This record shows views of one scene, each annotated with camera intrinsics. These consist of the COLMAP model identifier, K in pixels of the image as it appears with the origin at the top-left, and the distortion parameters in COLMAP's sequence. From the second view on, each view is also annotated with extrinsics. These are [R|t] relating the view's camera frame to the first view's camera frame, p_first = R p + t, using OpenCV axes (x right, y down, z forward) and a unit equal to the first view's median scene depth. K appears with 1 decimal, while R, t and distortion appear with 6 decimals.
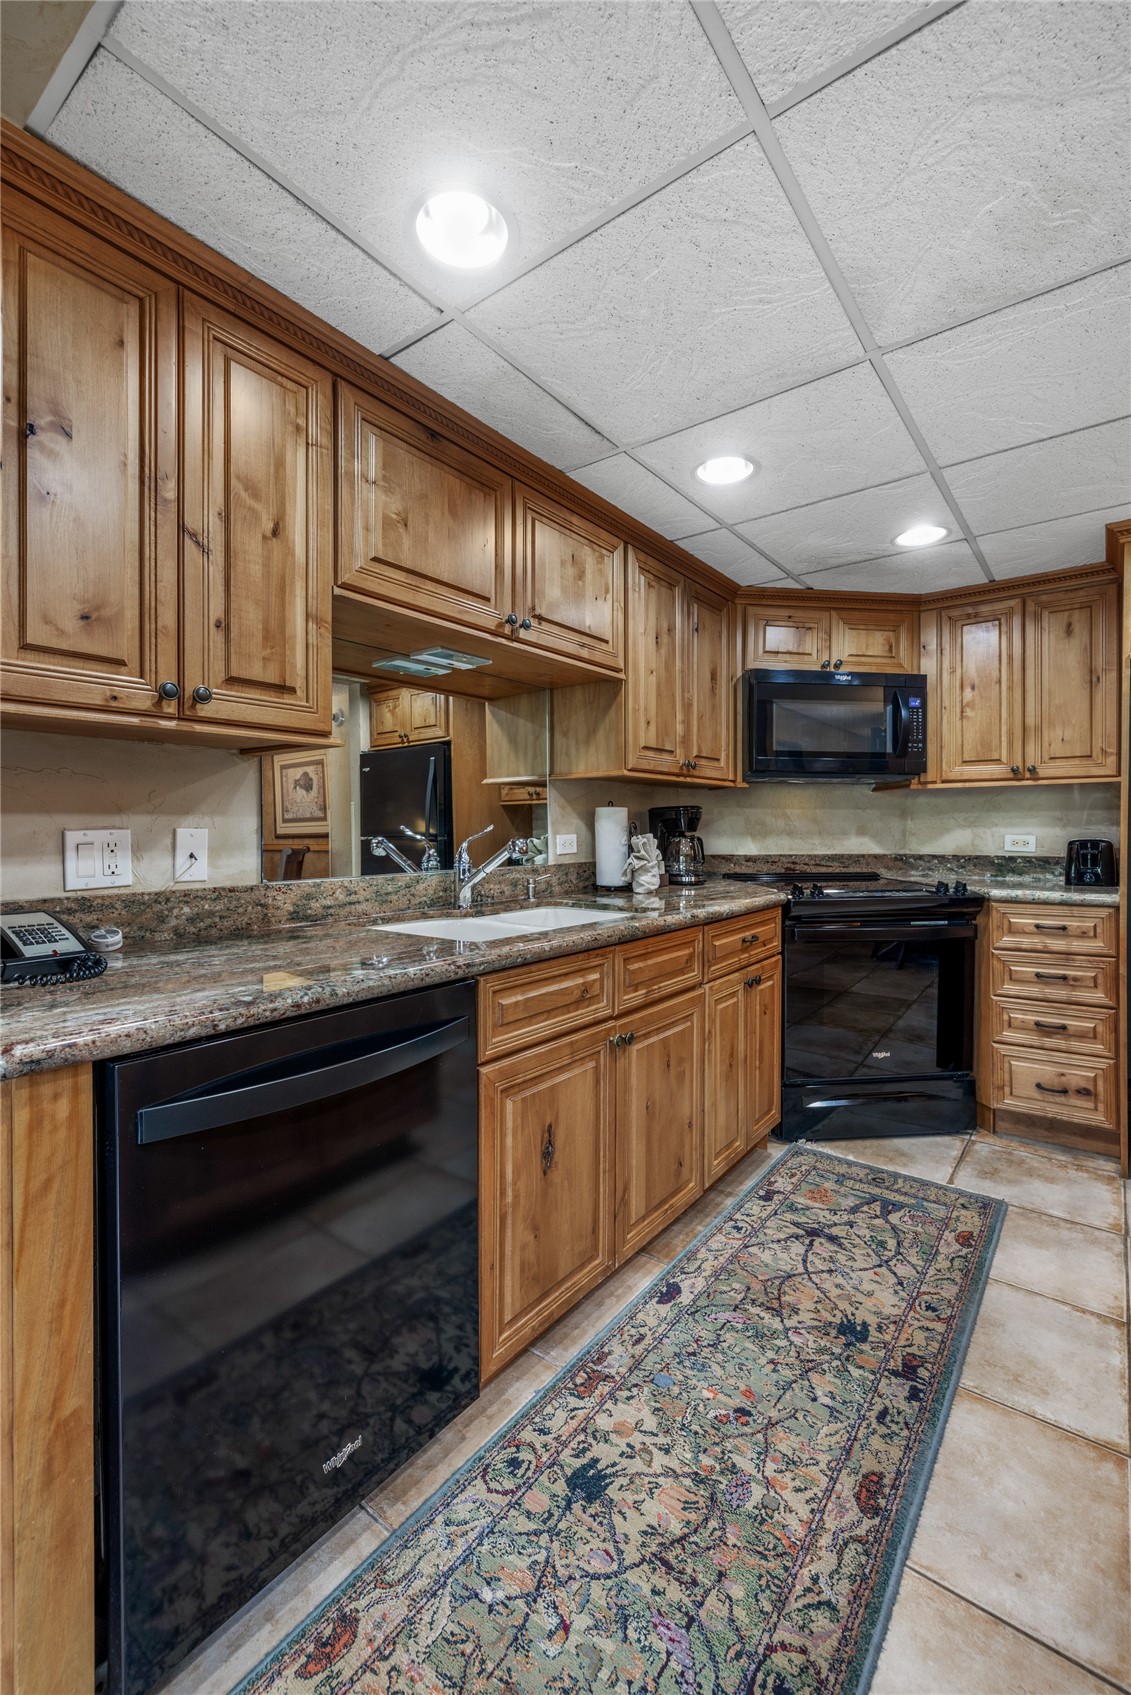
lens RADIAL K [[714.1, 0, 558.9], [0, 714.1, 829.1], [0, 0, 1]] dist [0.001575, -0.000743]
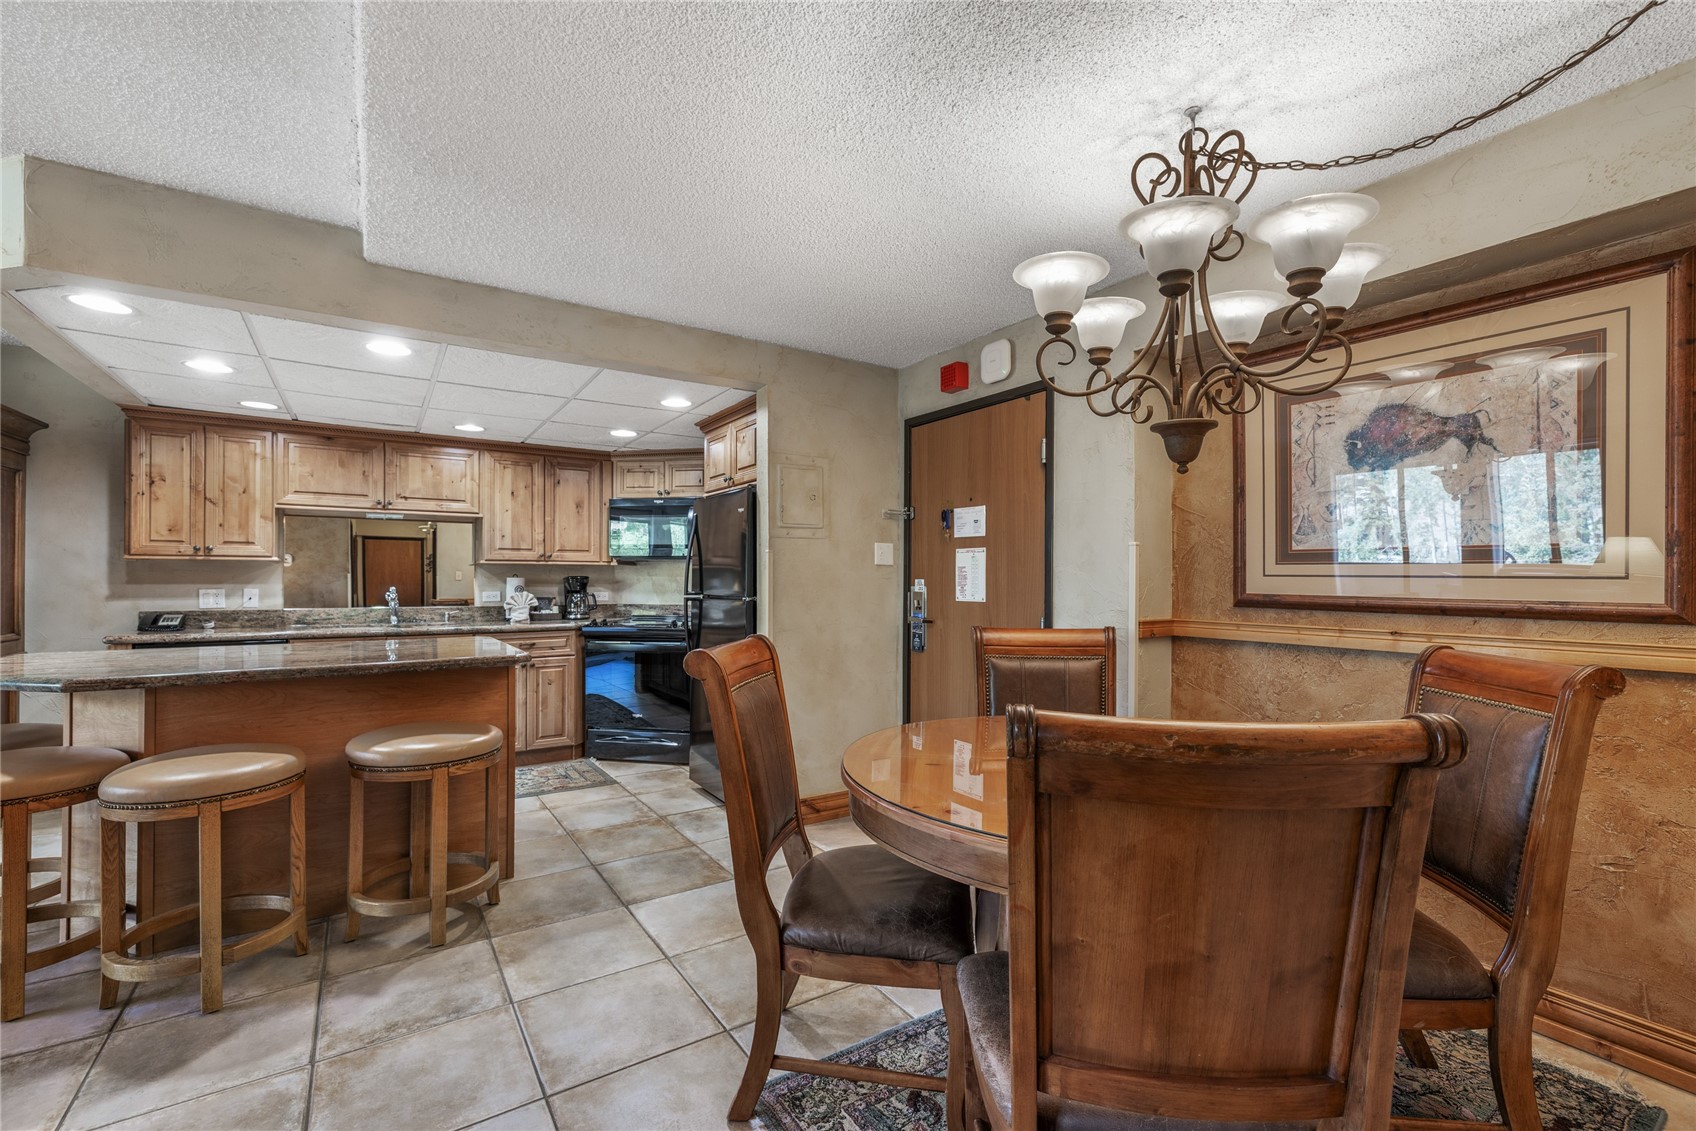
lens RADIAL K [[714.6, 0, 843.8], [0, 714.6, 578.9], [0, 0, 1]] dist [0.001575, -0.000743]
pose [[0.948873, 0.003406, -0.315639, 1.870827], [-0.005465, 0.999969, -0.005637, -0.025728], [0.315610, 0.007073, 0.948863, -0.678245]]
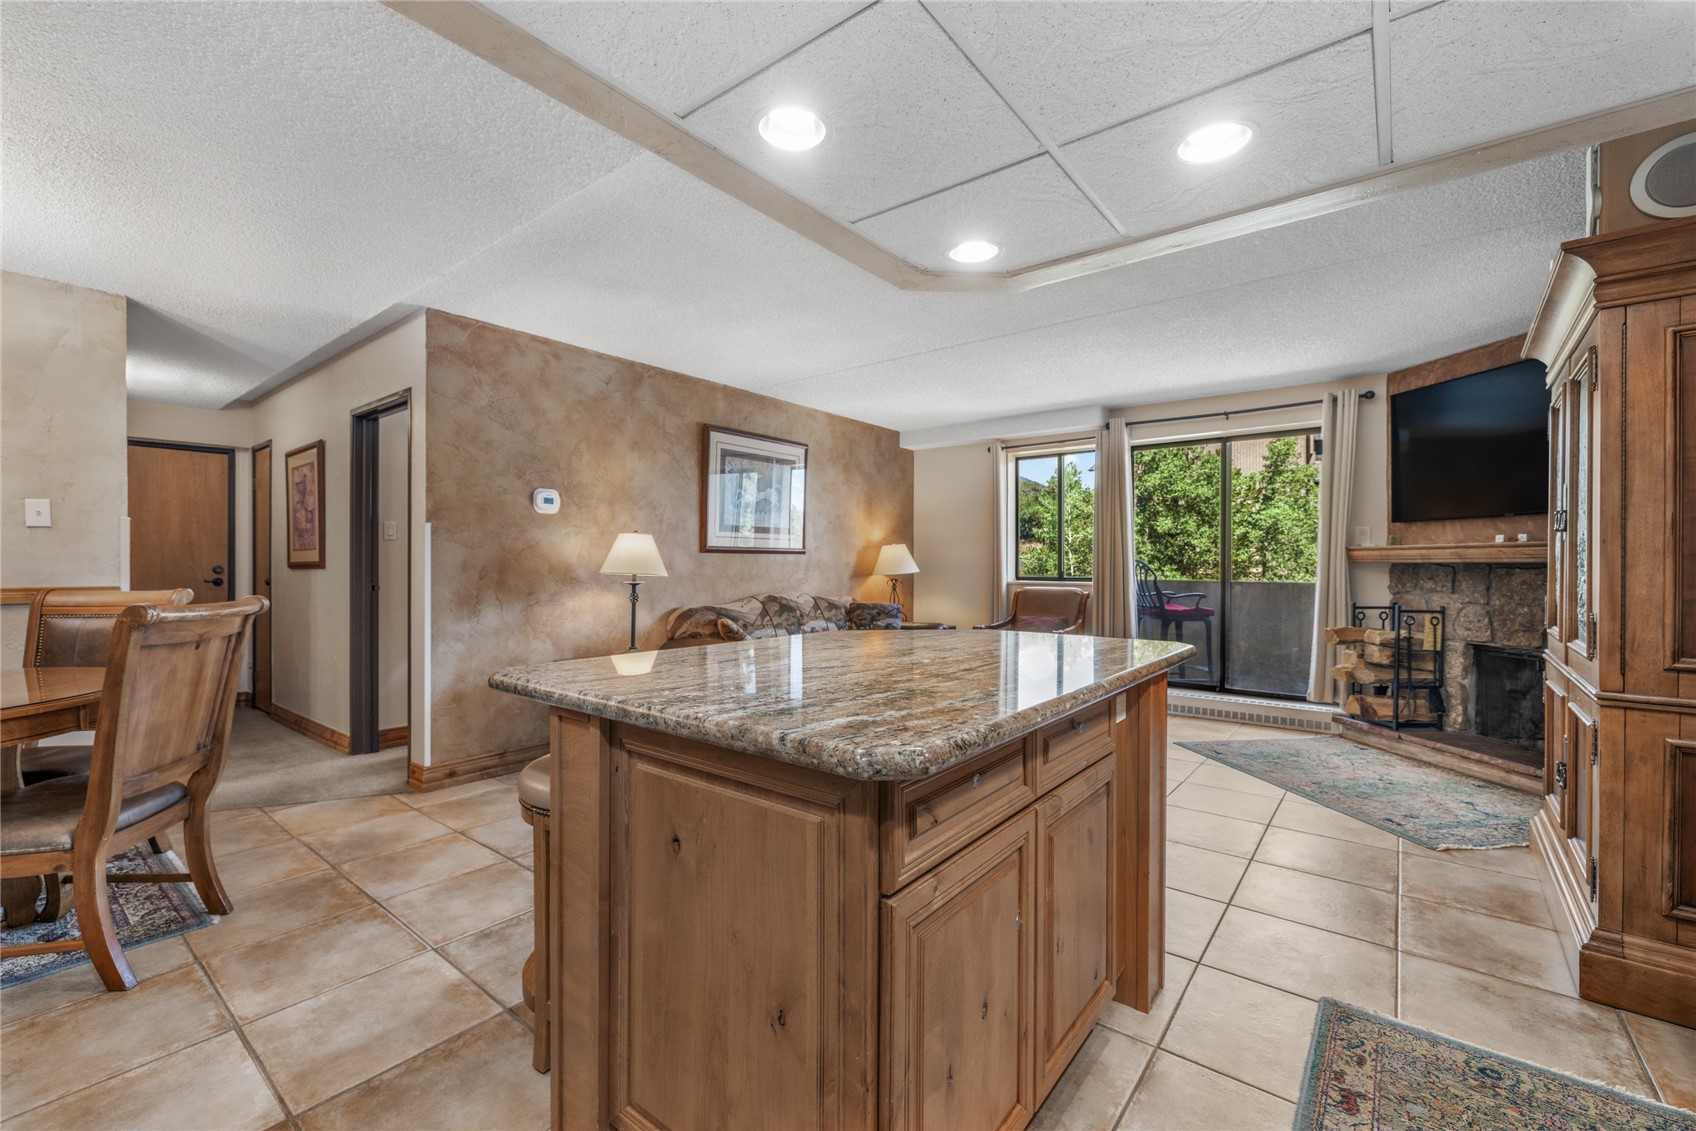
lens RADIAL K [[714.6, 0, 843.7], [0, 714.6, 561.3], [0, 0, 1]] dist [0.001575, -0.000743]
pose [[-0.999975, -0.001208, 0.006985, 0.575029], [-0.001174, 0.999987, 0.004941, -0.014294], [-0.006991, 0.004932, -0.999963, 1.081115]]
